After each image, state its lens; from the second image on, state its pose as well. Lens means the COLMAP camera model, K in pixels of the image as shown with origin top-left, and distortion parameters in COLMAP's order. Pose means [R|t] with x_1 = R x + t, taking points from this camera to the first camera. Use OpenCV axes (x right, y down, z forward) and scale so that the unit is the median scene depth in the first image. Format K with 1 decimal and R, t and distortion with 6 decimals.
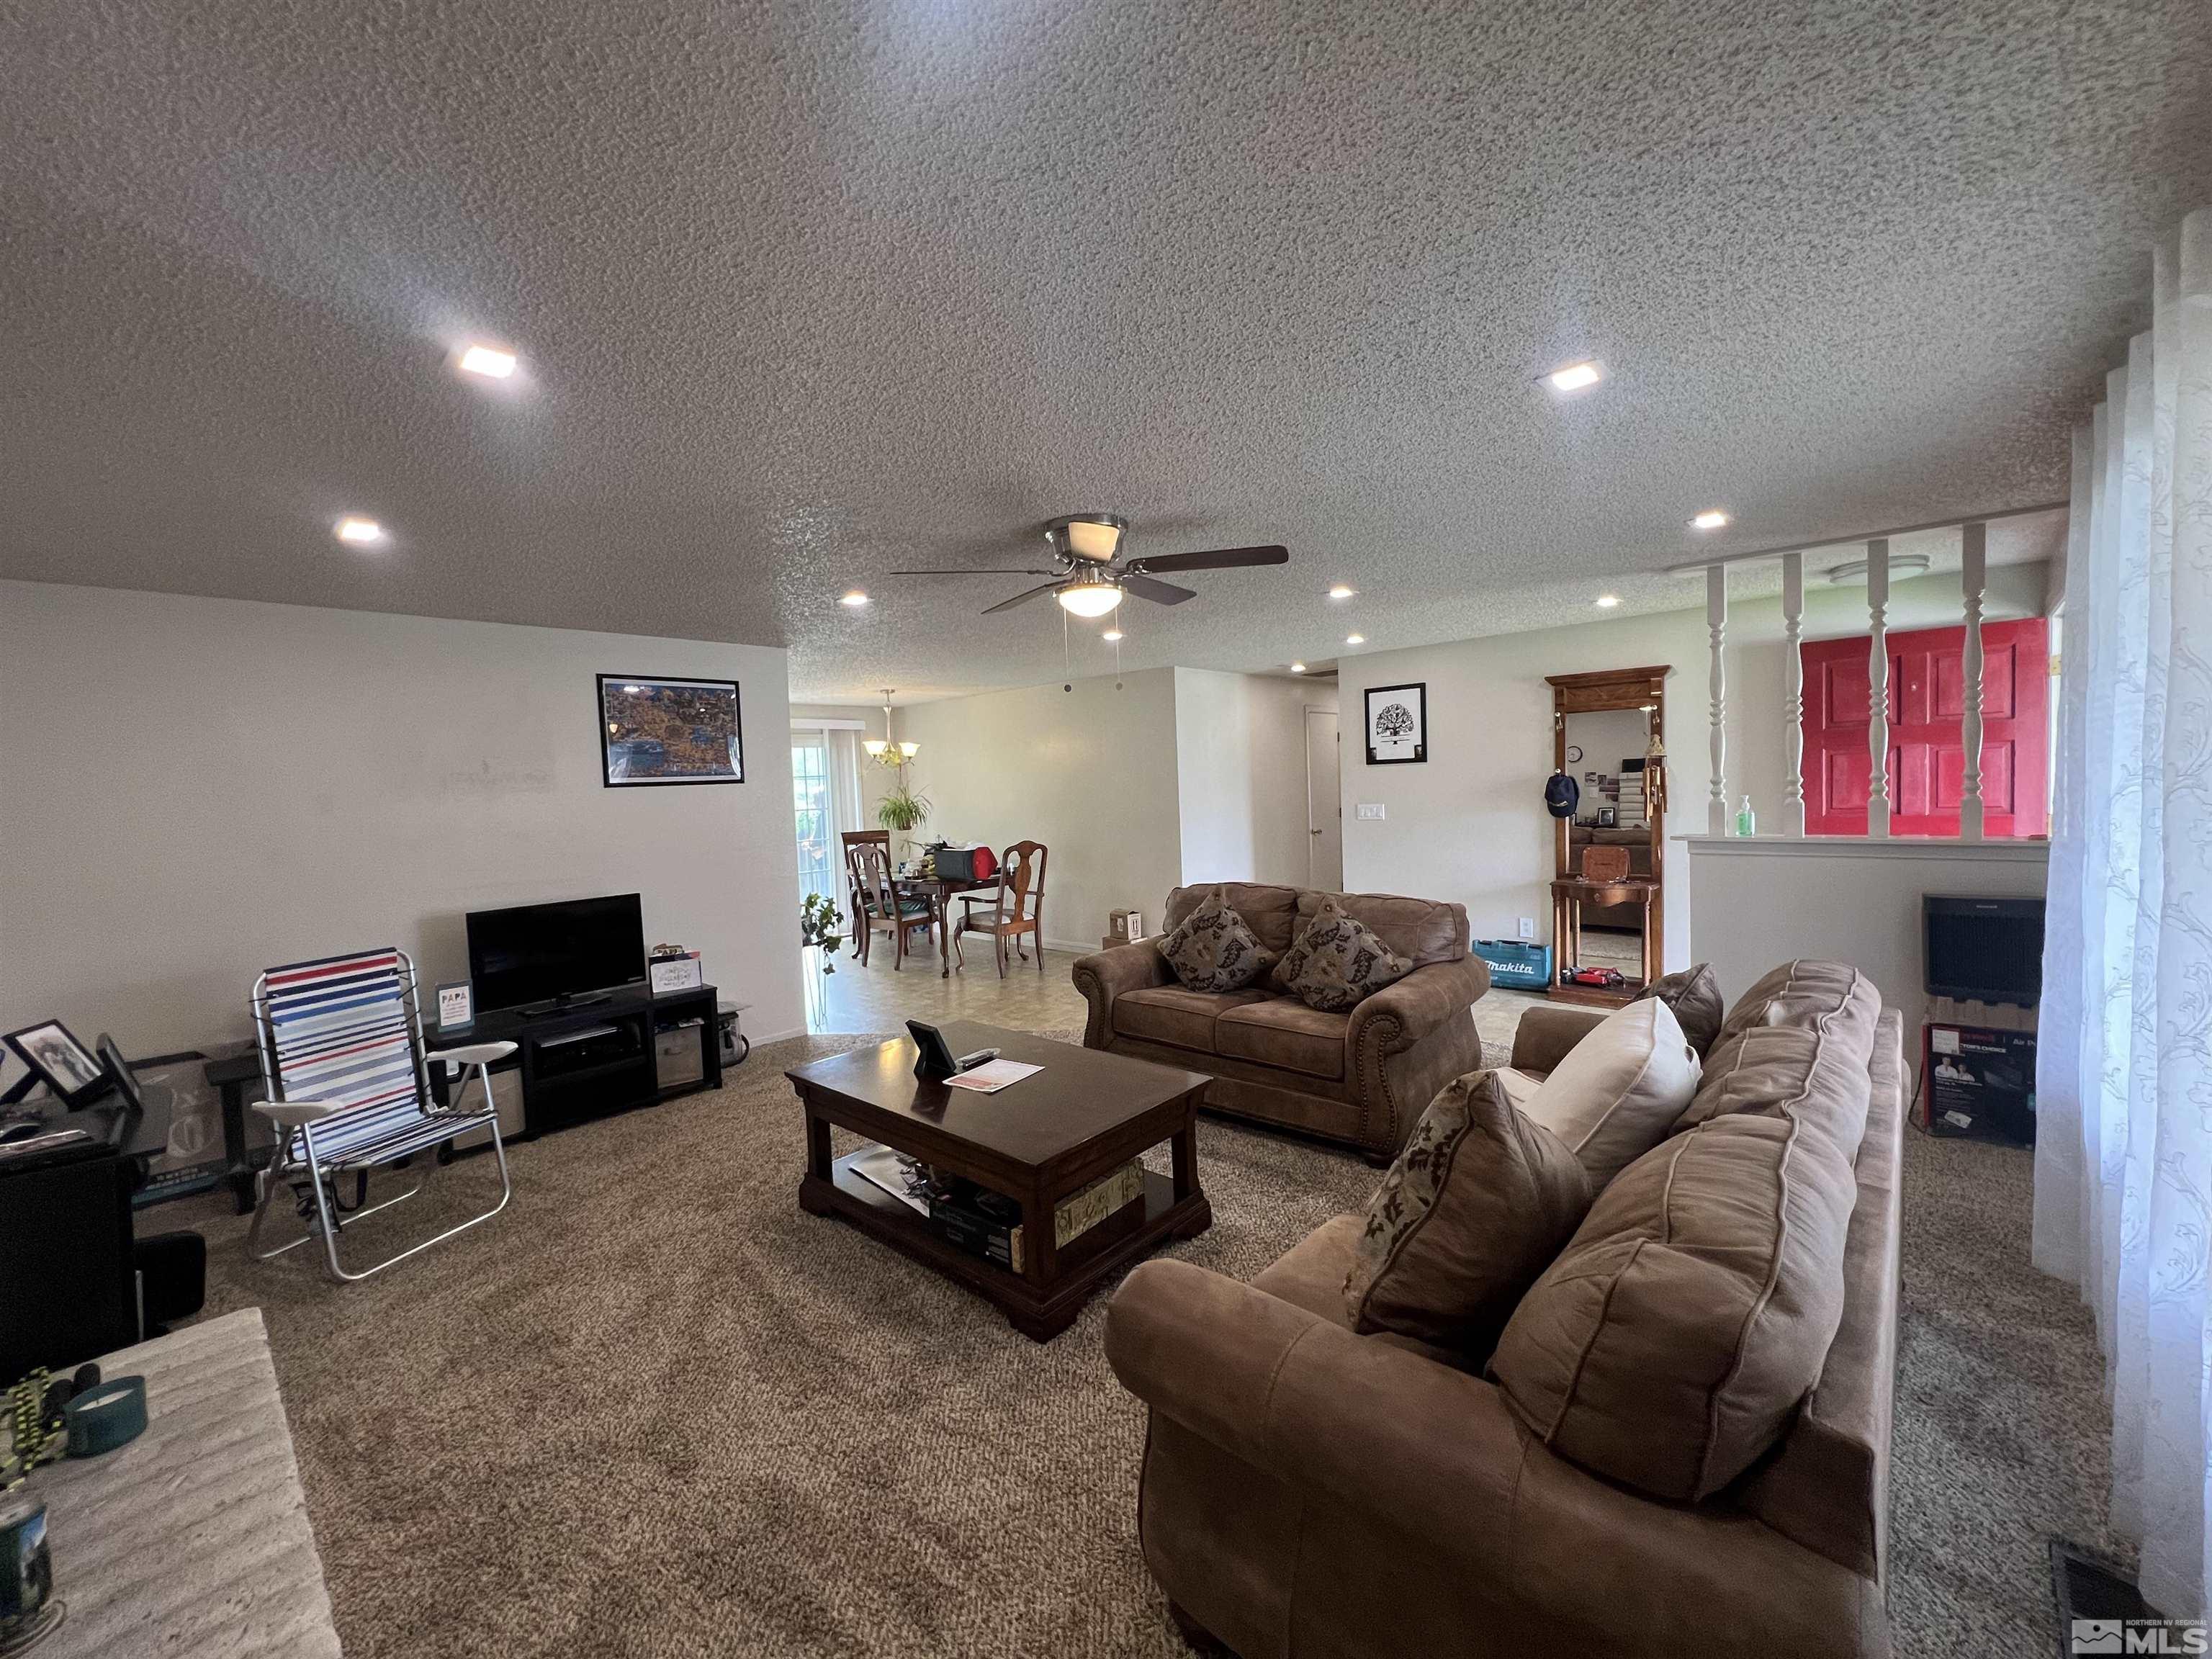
lens RADIAL K [[886.8, 0, 1106.0], [0, 886.8, 829.5], [0, 0, 1]] dist [-0.001556, -0.000009]
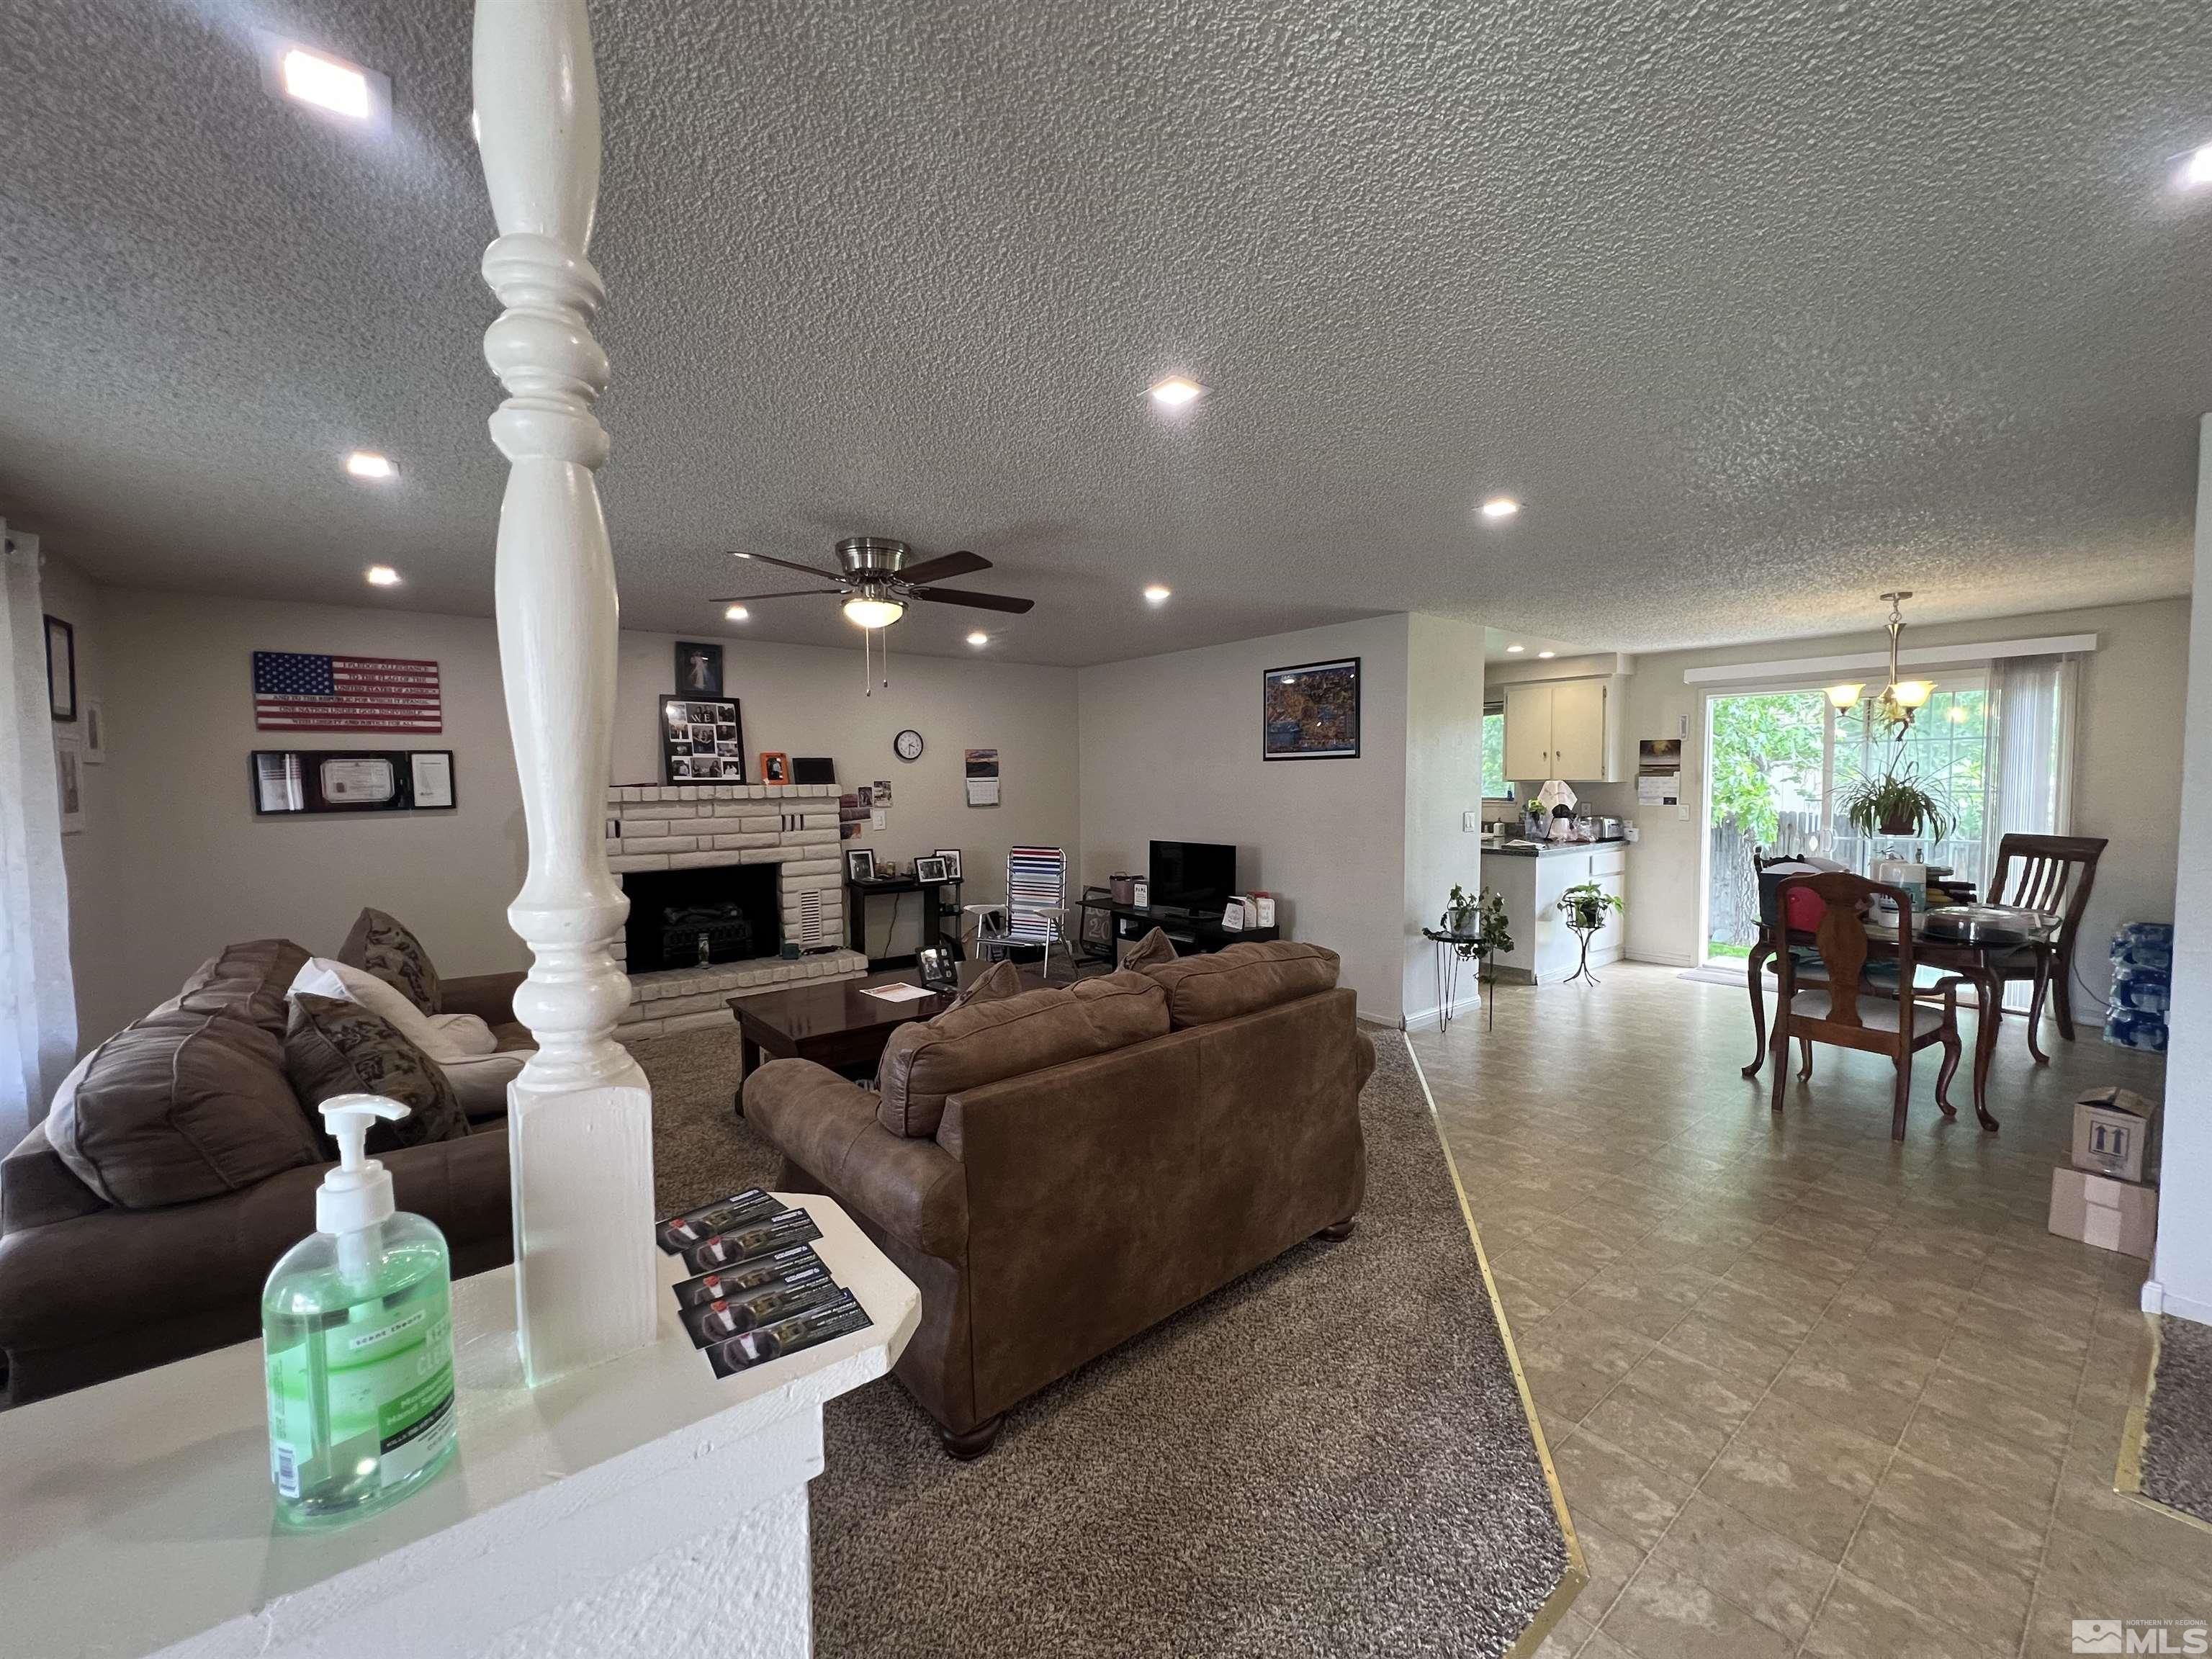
lens RADIAL K [[886.8, 0, 1106.0], [0, 886.8, 829.5], [0, 0, 1]] dist [-0.001556, -0.000009]
pose [[-0.154234, 0.098310, -0.983131, 0.738432], [-0.038758, 0.993670, 0.105444, -0.077030], [0.987274, 0.054368, -0.149447, 1.002565]]
